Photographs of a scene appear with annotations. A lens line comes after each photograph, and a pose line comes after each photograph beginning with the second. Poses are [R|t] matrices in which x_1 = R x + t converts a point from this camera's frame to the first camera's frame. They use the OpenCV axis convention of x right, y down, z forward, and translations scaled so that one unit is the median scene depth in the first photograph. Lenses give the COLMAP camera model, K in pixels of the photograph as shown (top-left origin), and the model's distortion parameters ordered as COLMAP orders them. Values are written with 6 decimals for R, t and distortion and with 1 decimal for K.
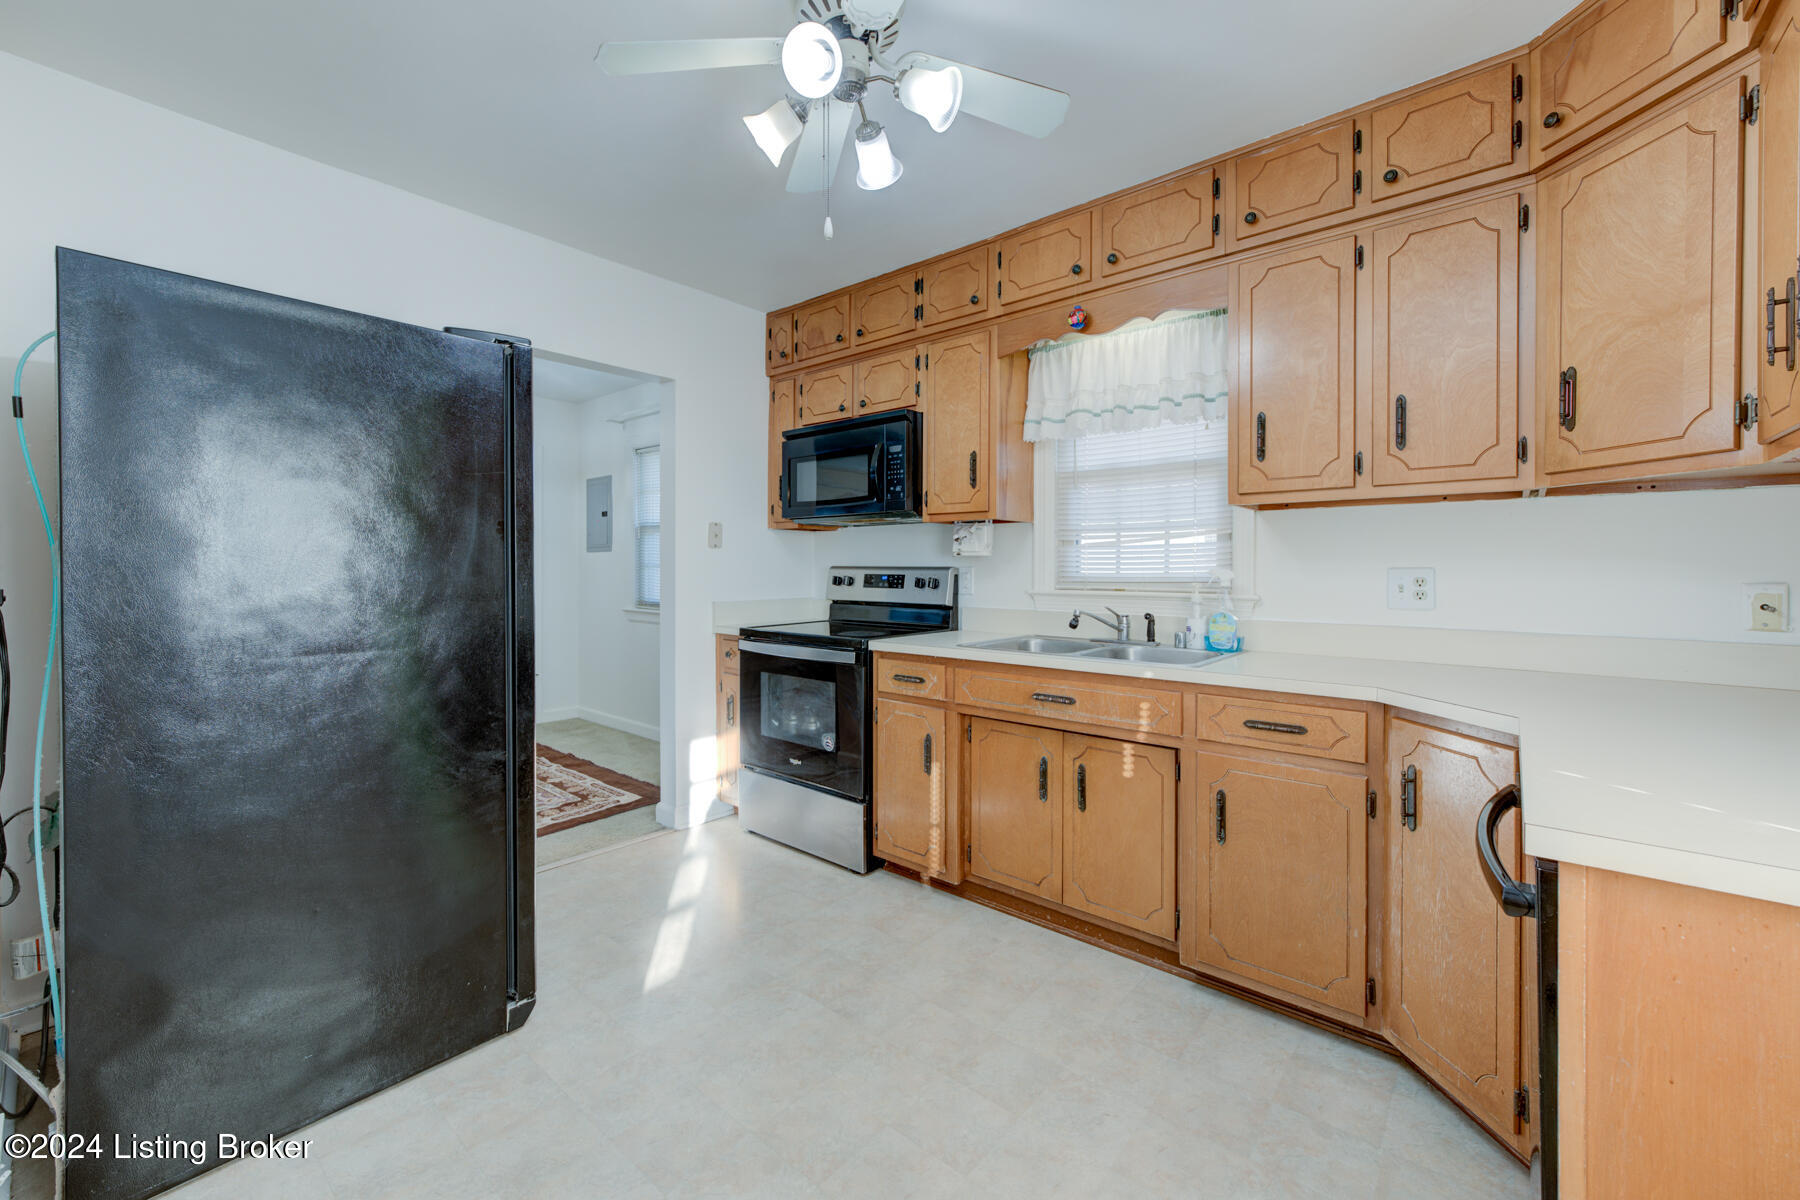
lens RADIAL K [[714.5, 0, 901.8], [0, 714.5, 573.3], [0, 0, 1]] dist [-0.006455, 0.000005]
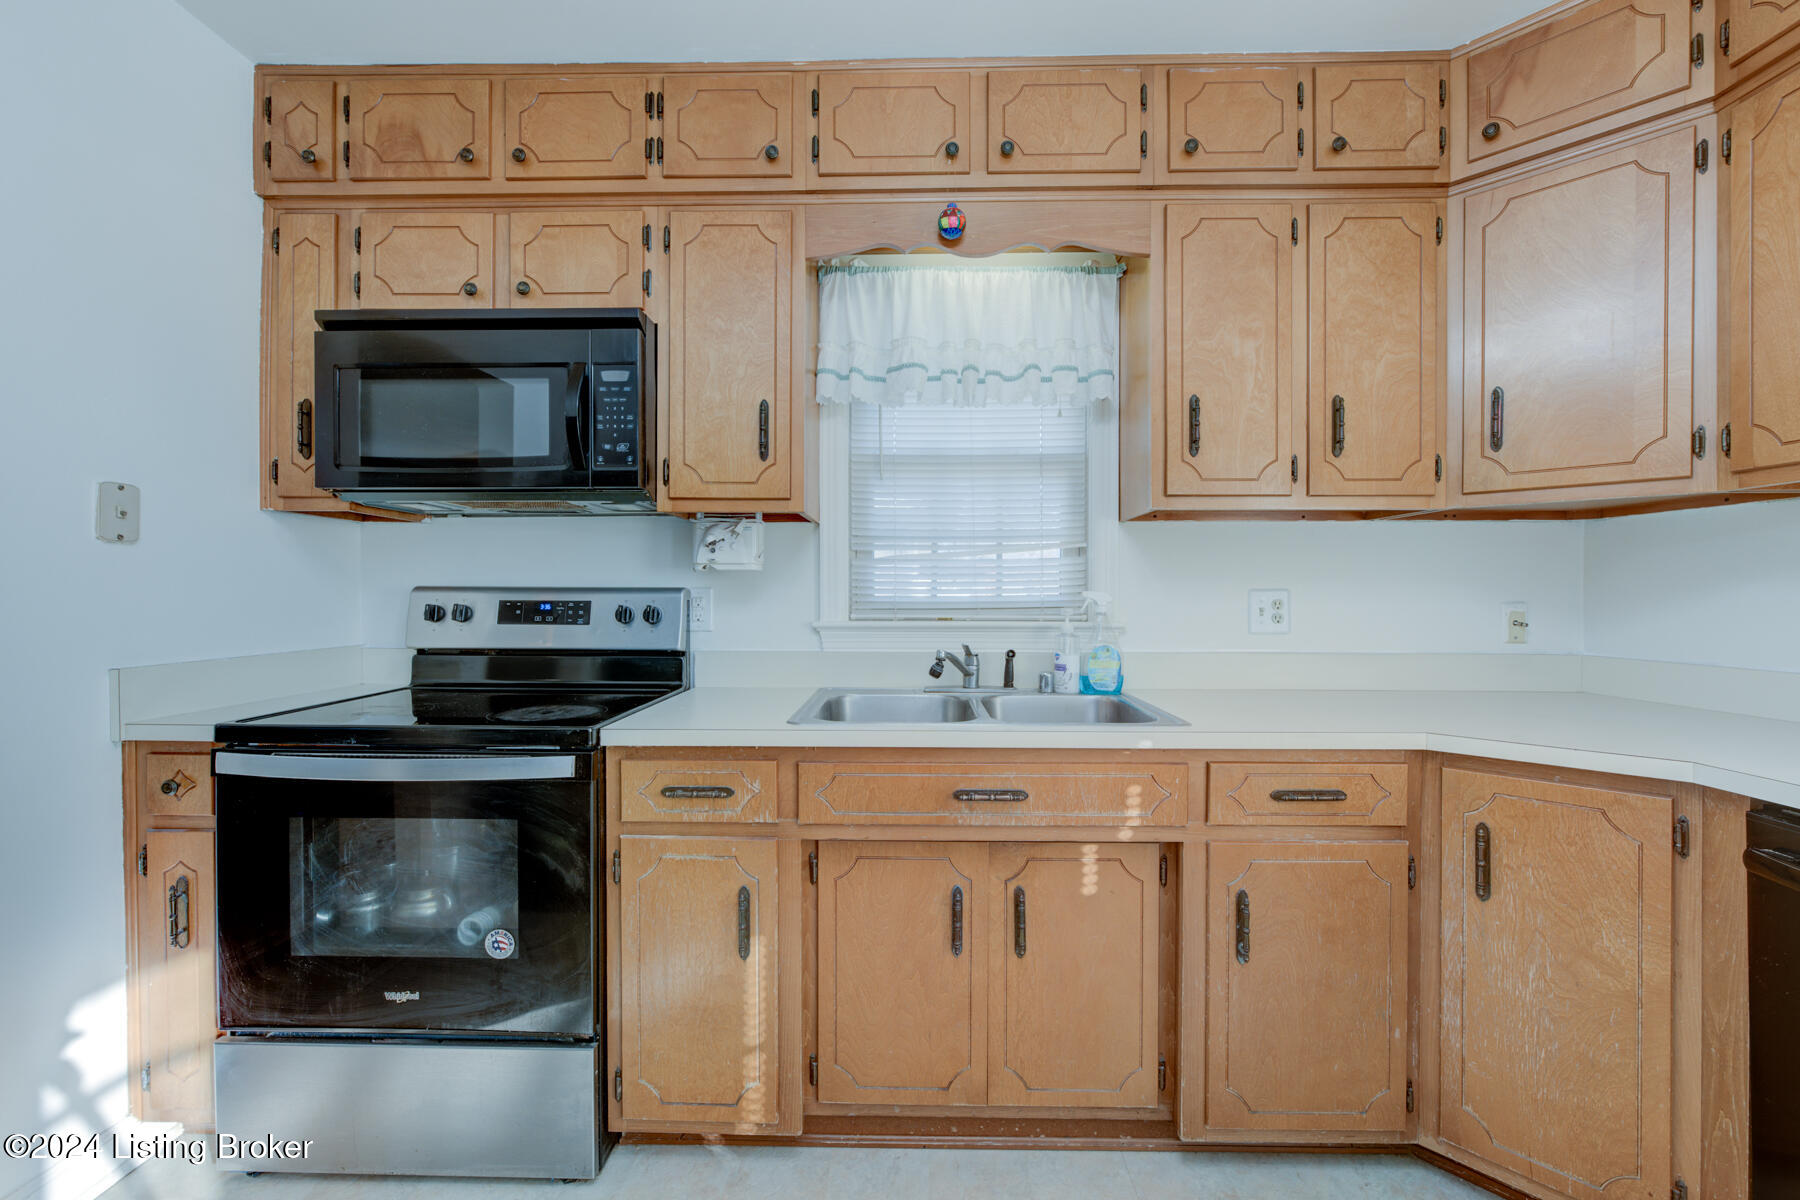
lens RADIAL K [[714.5, 0, 900.5], [0, 714.5, 598.7], [0, 0, 1]] dist [-0.006455, 0.000005]
pose [[0.775742, -0.007251, 0.631009, -0.222286], [0.005074, 0.999973, 0.005253, -0.002361], [-0.631030, -0.000874, 0.775758, 0.500193]]
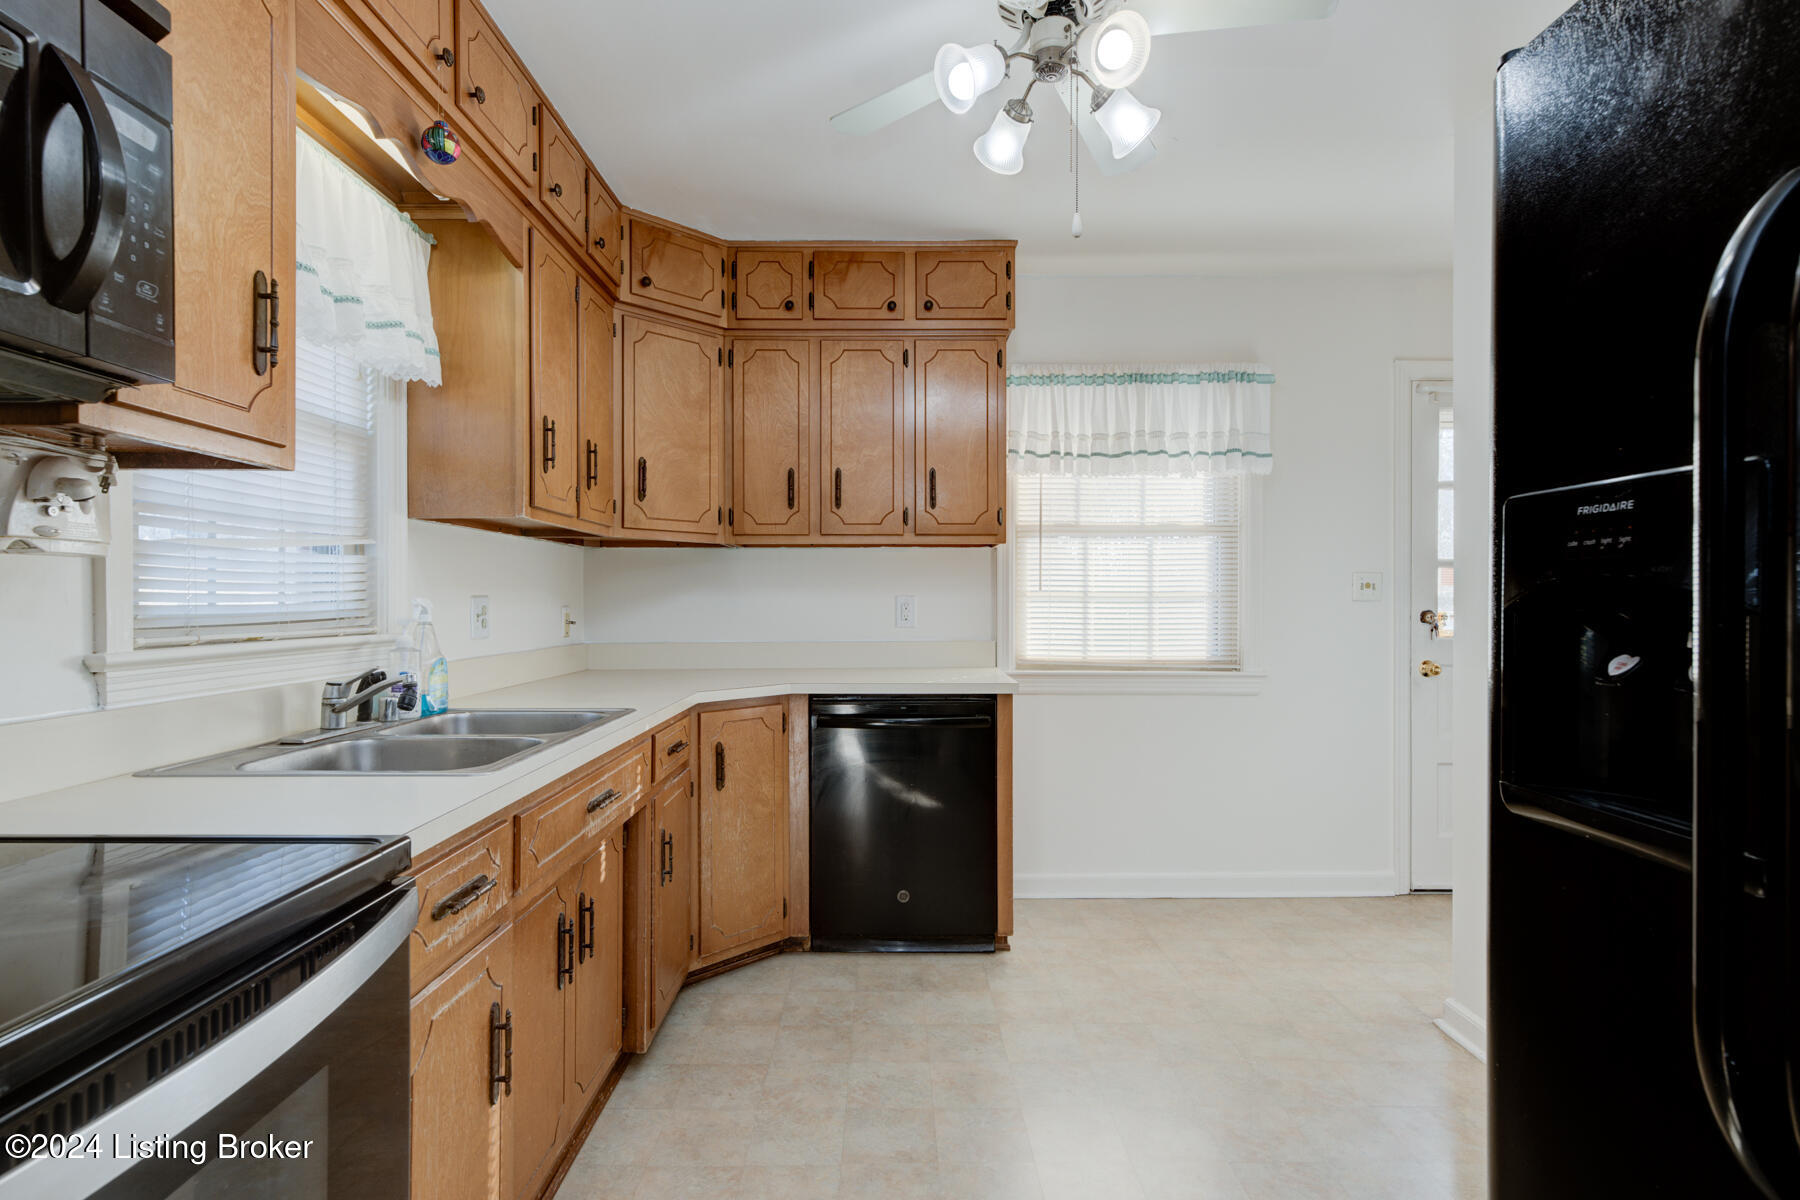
lens RADIAL K [[889.1, 0, 899.8], [0, 889.1, 595.0], [0, 0, 1]] dist [-0.001075, 0.001407]
pose [[-0.655882, -0.000420, 0.754864, -0.503419], [0.002301, 0.999994, 0.002555, -0.009826], [-0.754860, 0.003413, -0.655877, 1.178345]]
